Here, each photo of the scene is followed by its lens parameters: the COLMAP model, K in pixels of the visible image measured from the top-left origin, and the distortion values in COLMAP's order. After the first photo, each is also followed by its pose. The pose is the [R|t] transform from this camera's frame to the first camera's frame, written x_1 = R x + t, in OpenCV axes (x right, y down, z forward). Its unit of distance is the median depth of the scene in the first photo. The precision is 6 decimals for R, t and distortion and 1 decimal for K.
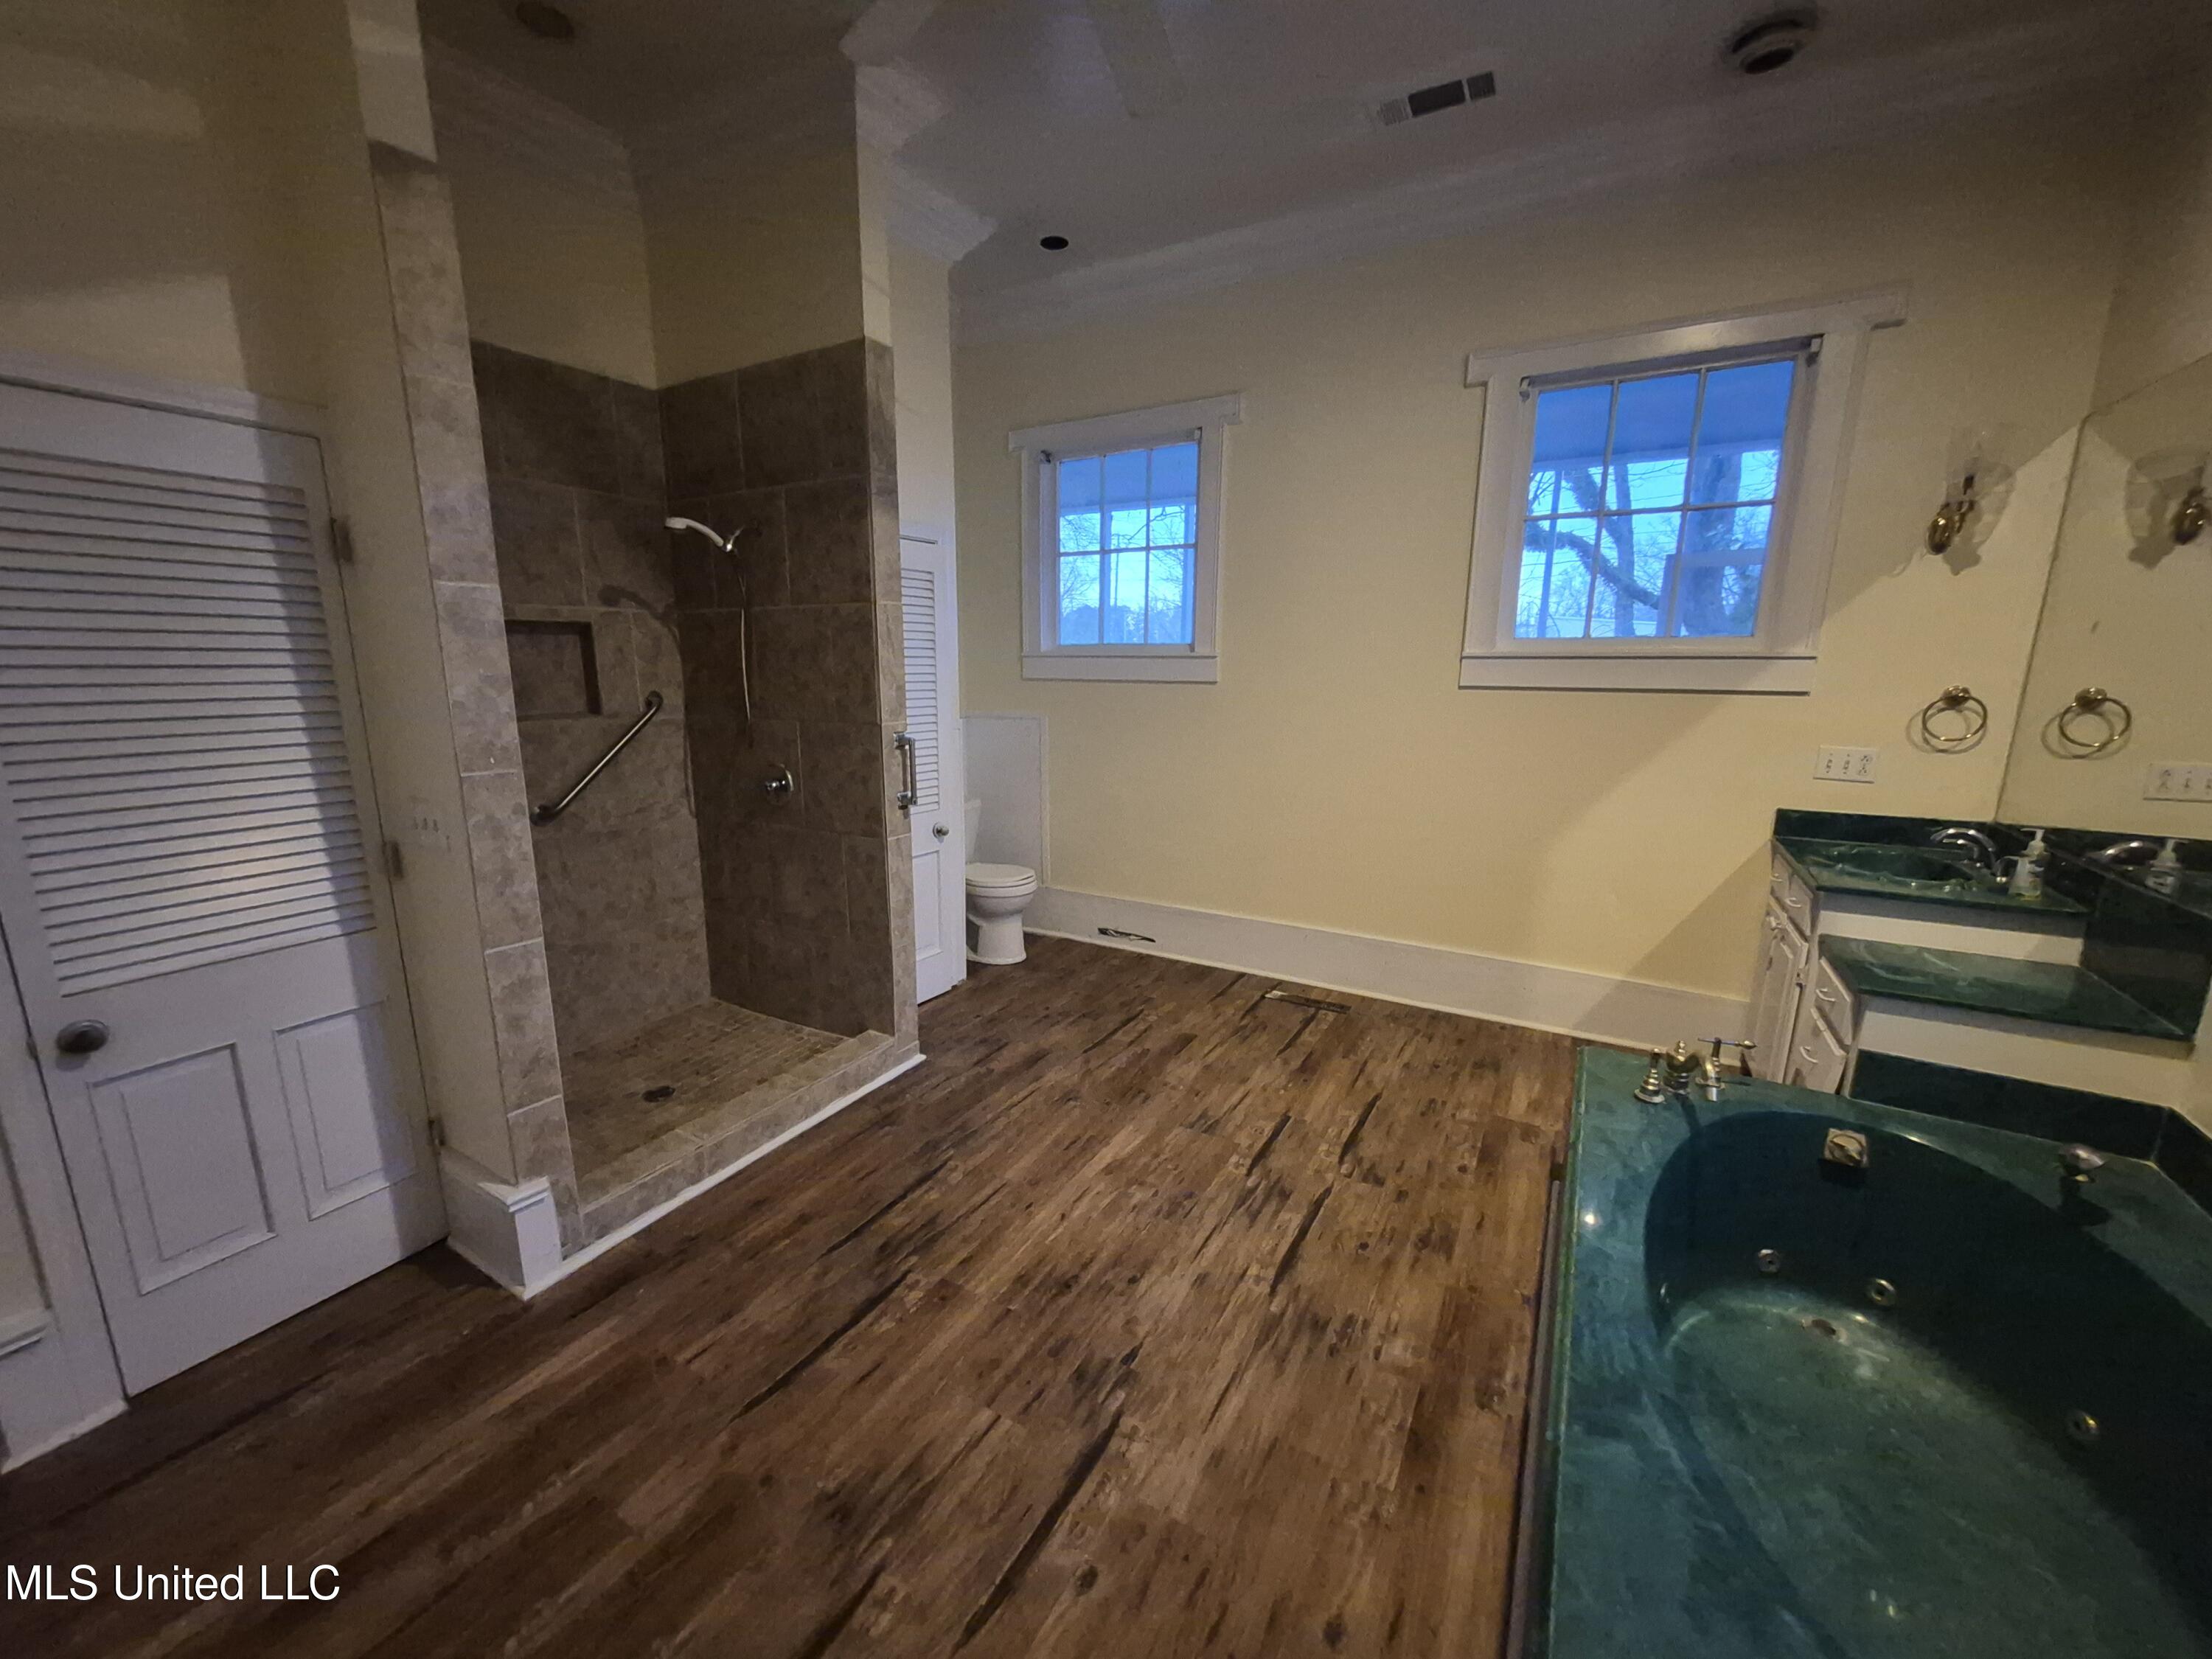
lens RADIAL K [[885.5, 0, 1106.0], [0, 885.5, 829.5], [0, 0, 1]] dist [0.000650, -0.003500]
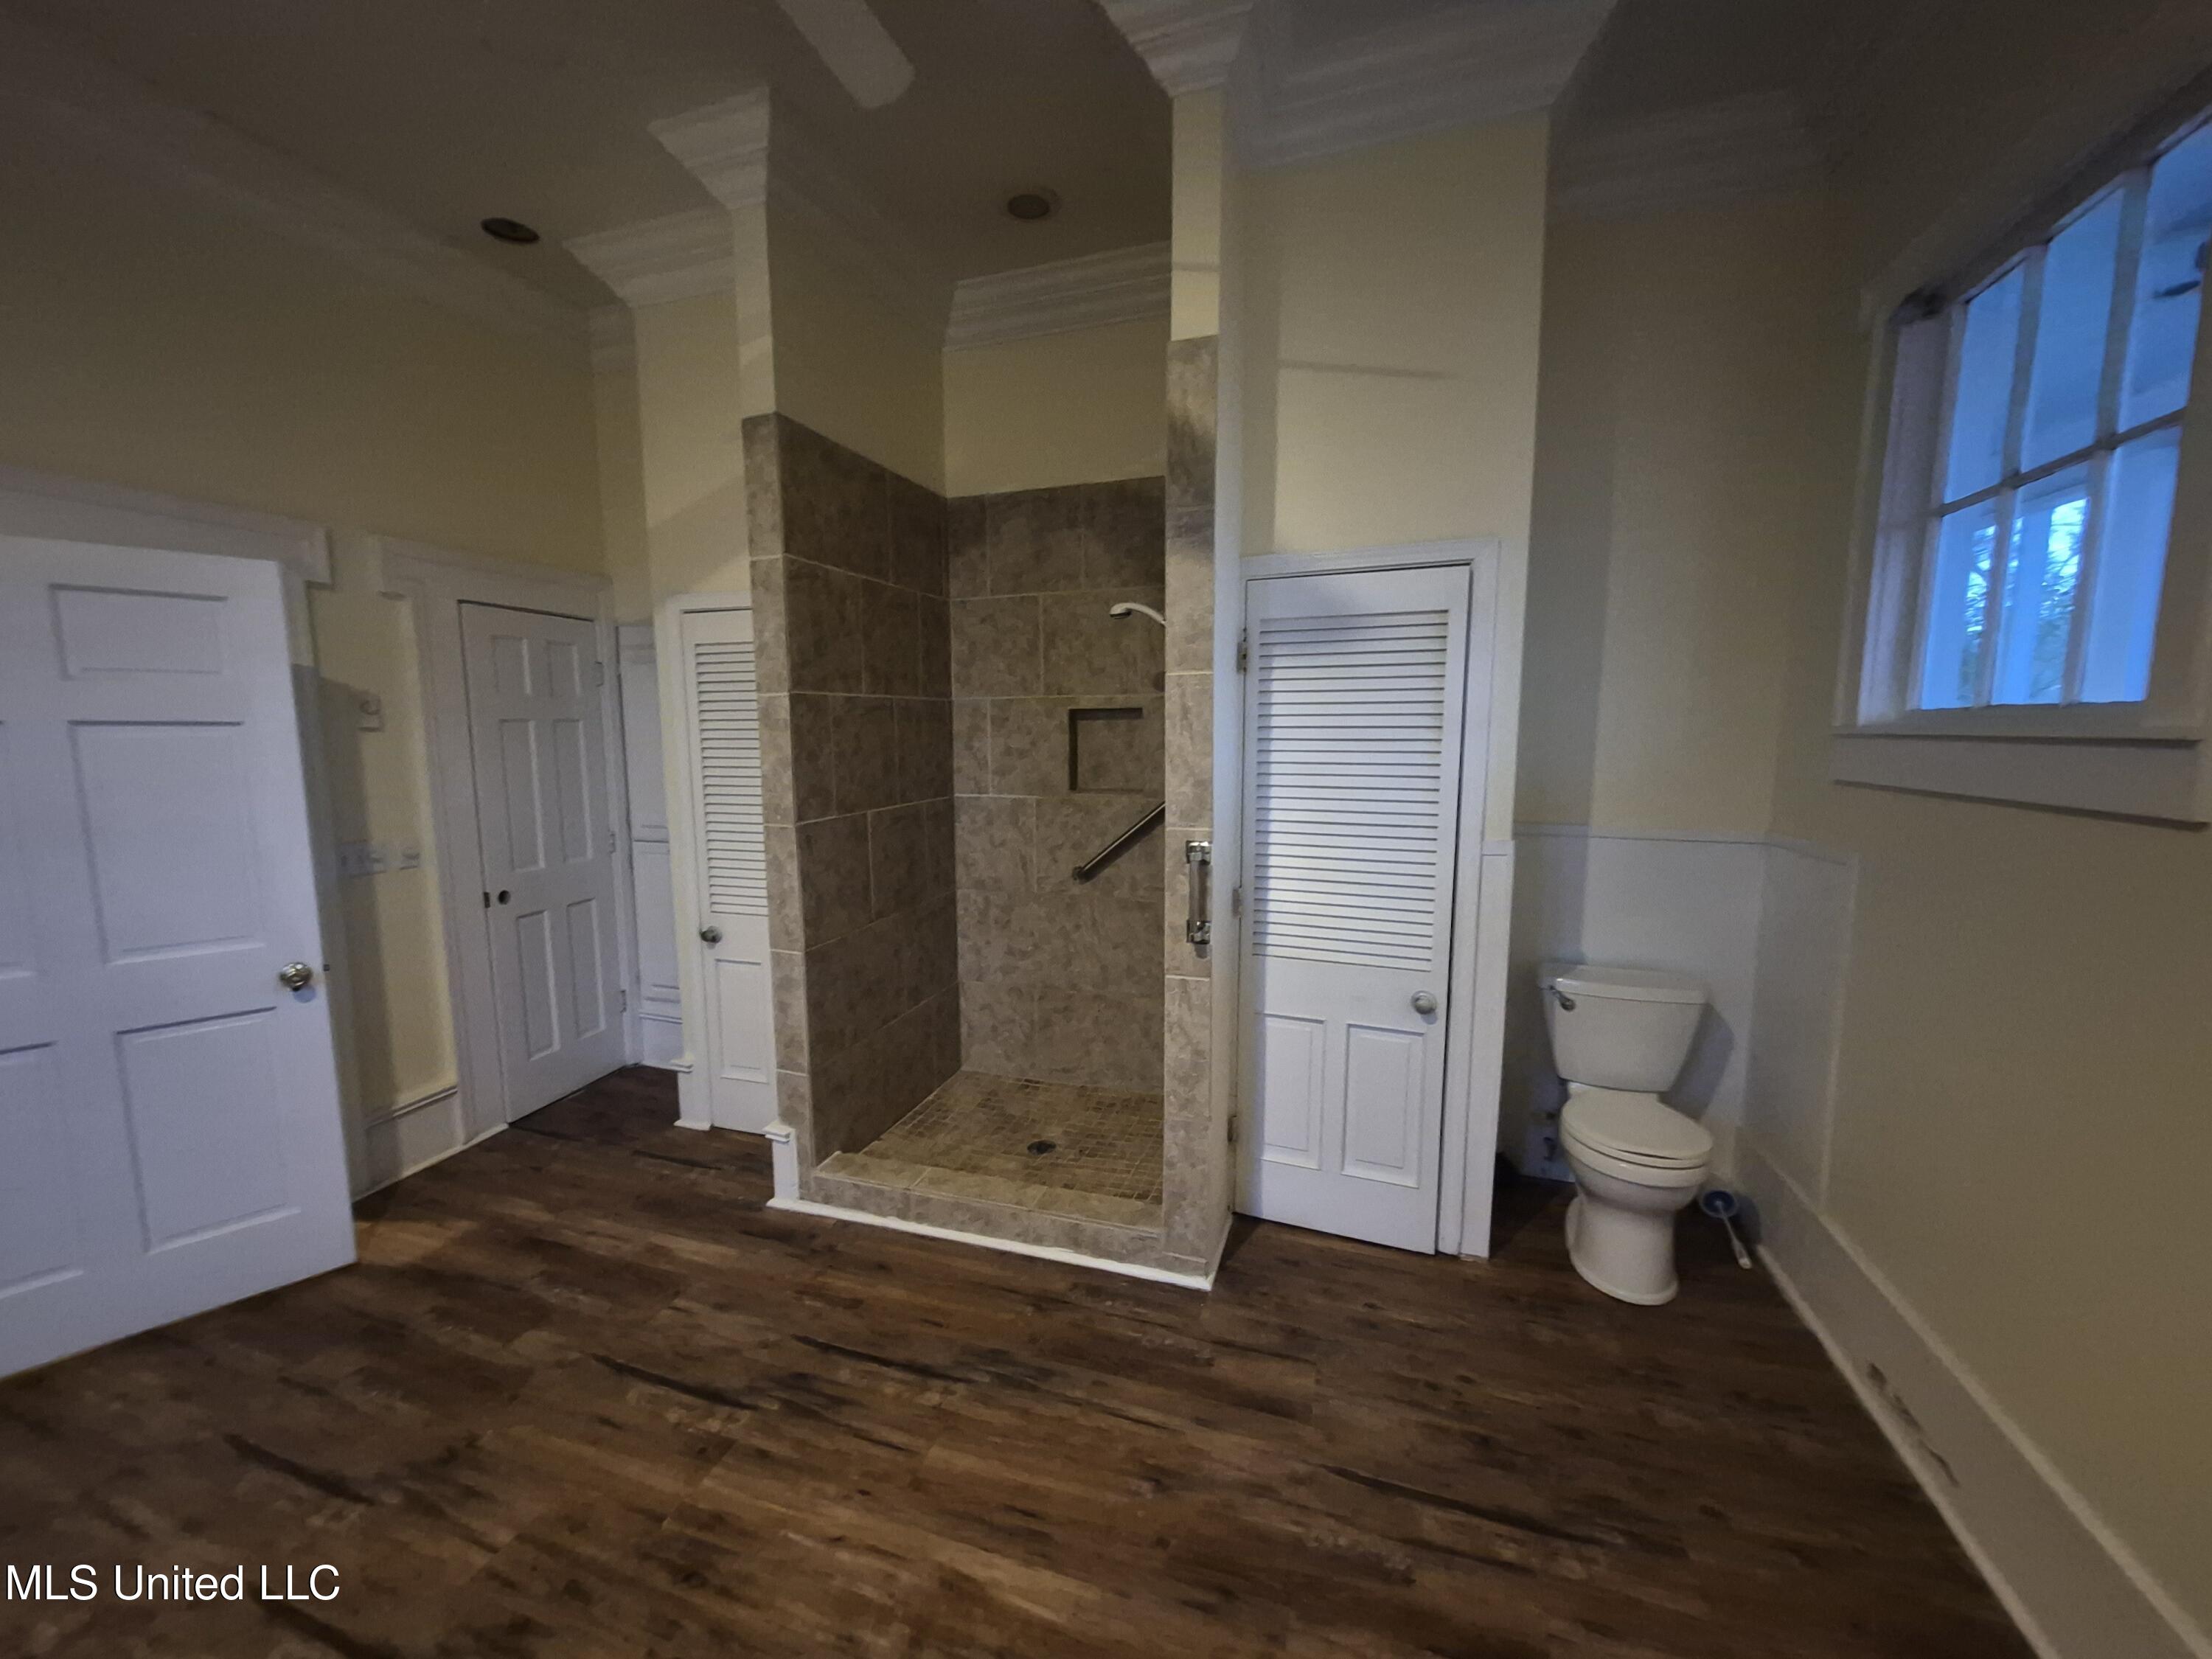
lens RADIAL K [[885.5, 0, 1106.0], [0, 885.5, 829.5], [0, 0, 1]] dist [0.000650, -0.003500]
pose [[0.167951, 0.106877, -0.979985, 0.534202], [-0.178024, 0.981049, 0.076483, -0.178770], [0.969588, 0.161615, 0.183795, 0.861910]]
